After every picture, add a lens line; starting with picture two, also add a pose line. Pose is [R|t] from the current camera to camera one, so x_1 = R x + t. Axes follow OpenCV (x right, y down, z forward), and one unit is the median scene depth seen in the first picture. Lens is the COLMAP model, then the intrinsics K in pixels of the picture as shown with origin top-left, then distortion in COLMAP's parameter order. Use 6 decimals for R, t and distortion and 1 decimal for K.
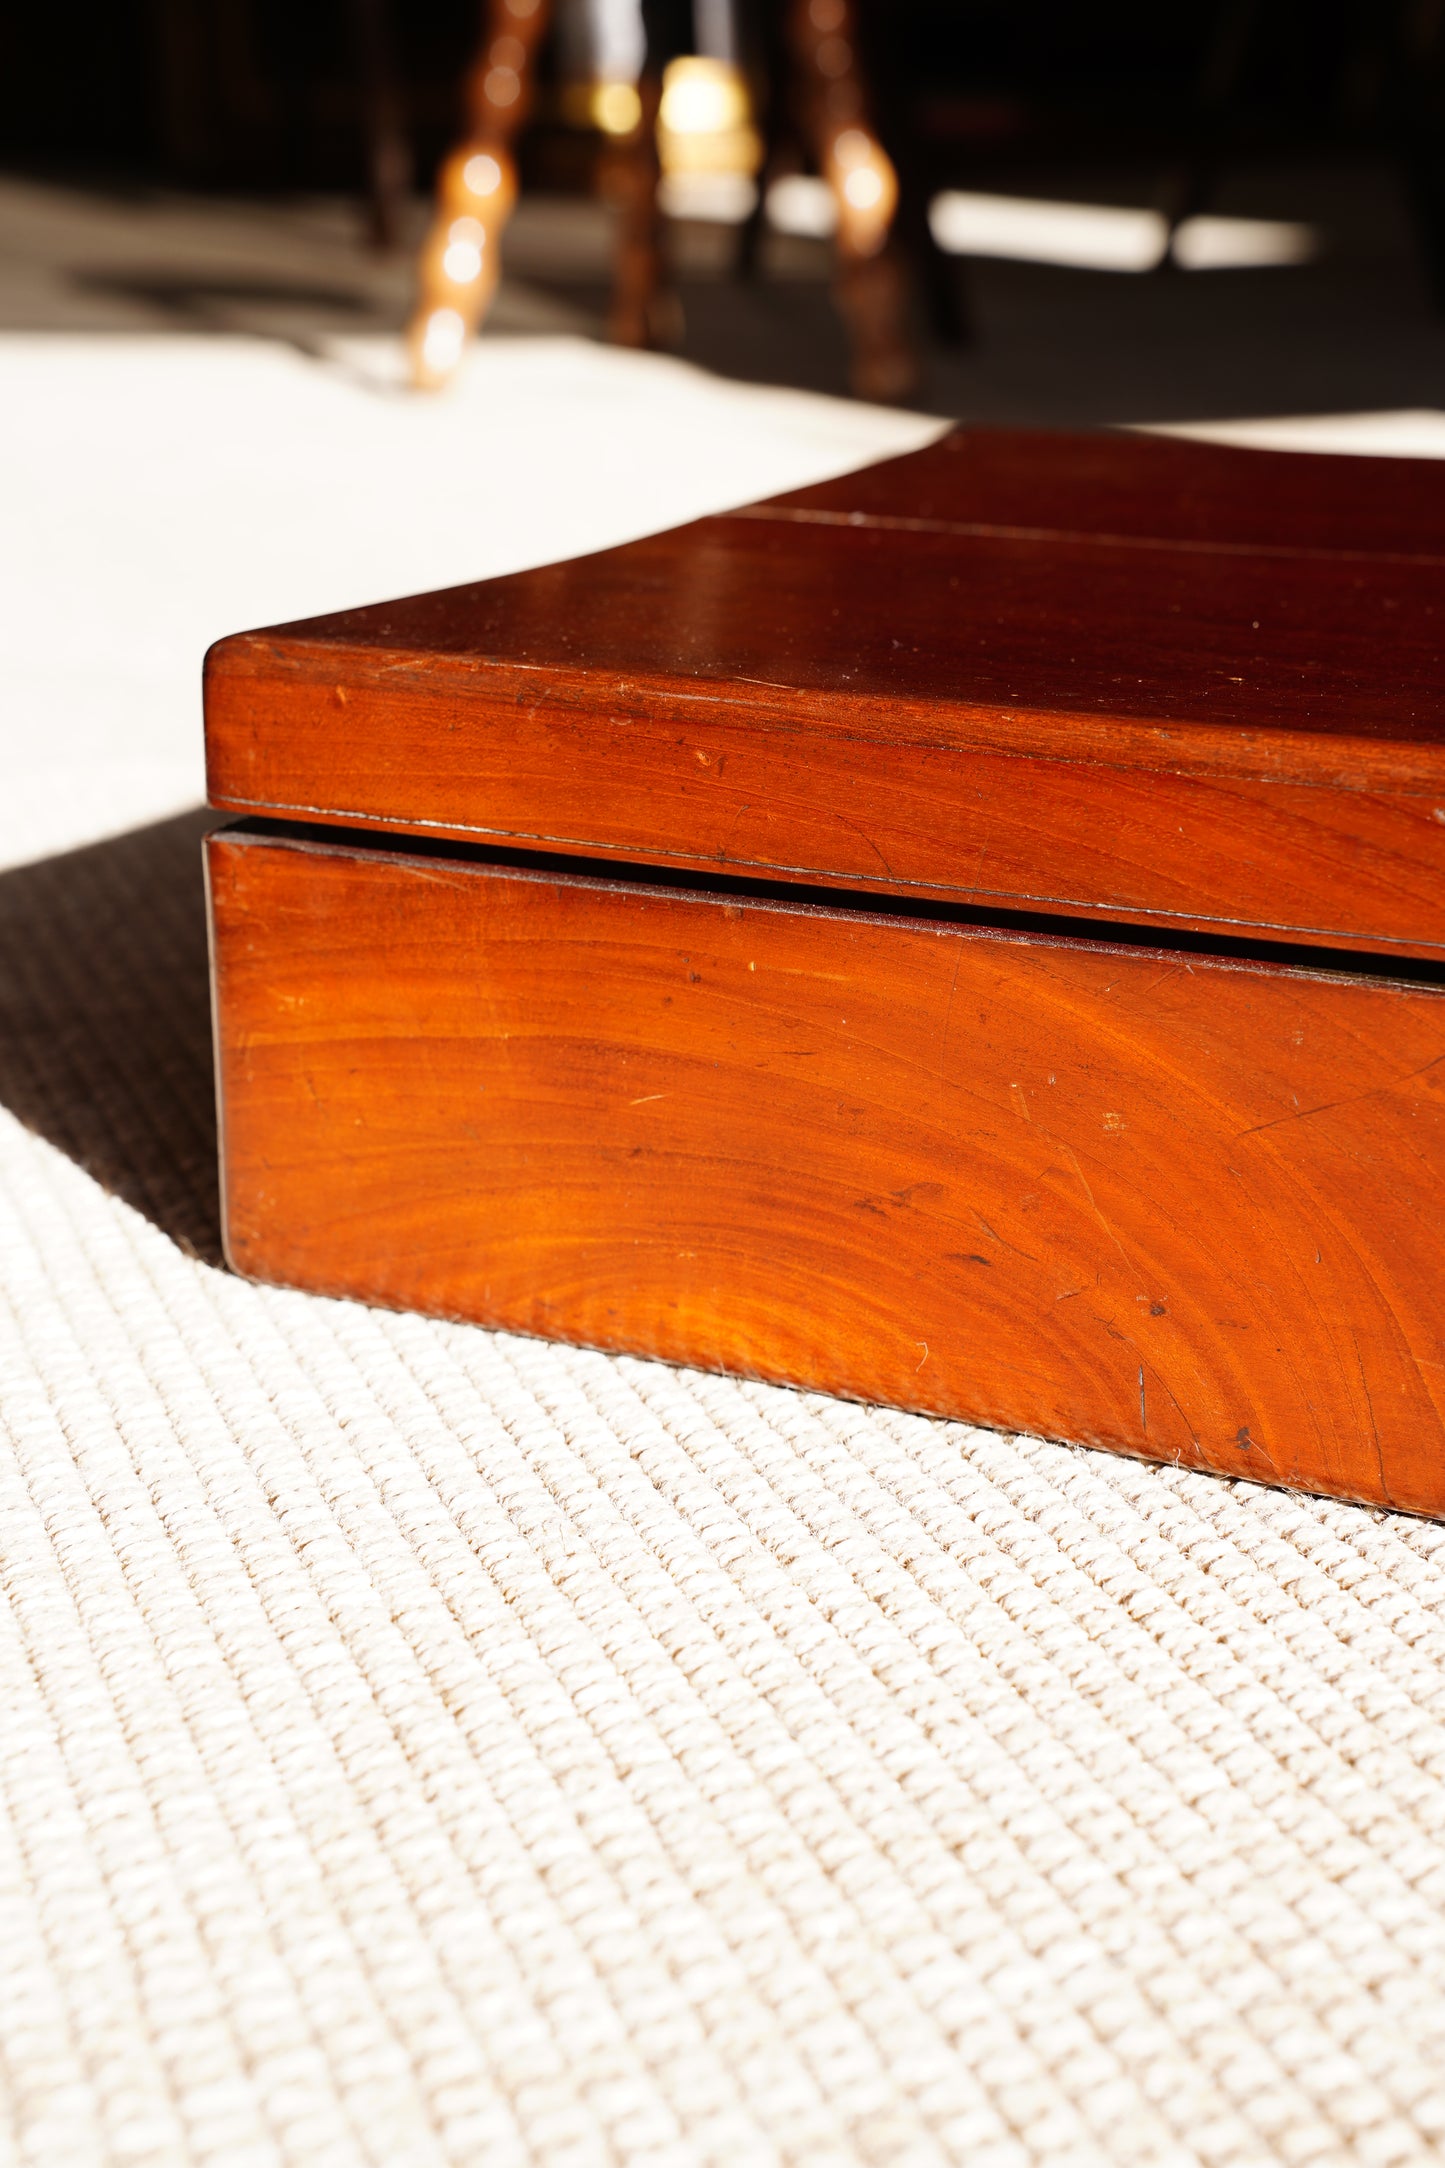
lens RADIAL K [[3437.3, 0, 690.8], [0, 3437.3, 1092.7], [0, 0, 1]] dist [0.344143, 0.154970]
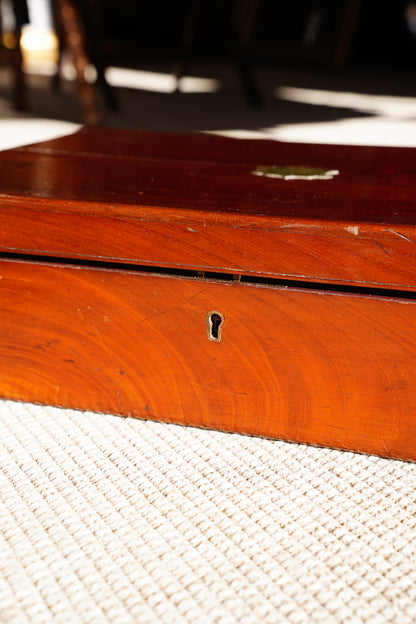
lens RADIAL K [[989.3, 0, 198.9], [0, 989.3, 314.5], [0, 0, 1]] dist [0.344143, 0.154970]
pose [[0.993747, -0.034001, 0.106355, 0.111463], [0.036303, 0.999145, -0.019780, 0.027799], [-0.105592, 0.023517, 0.994131, -0.003810]]
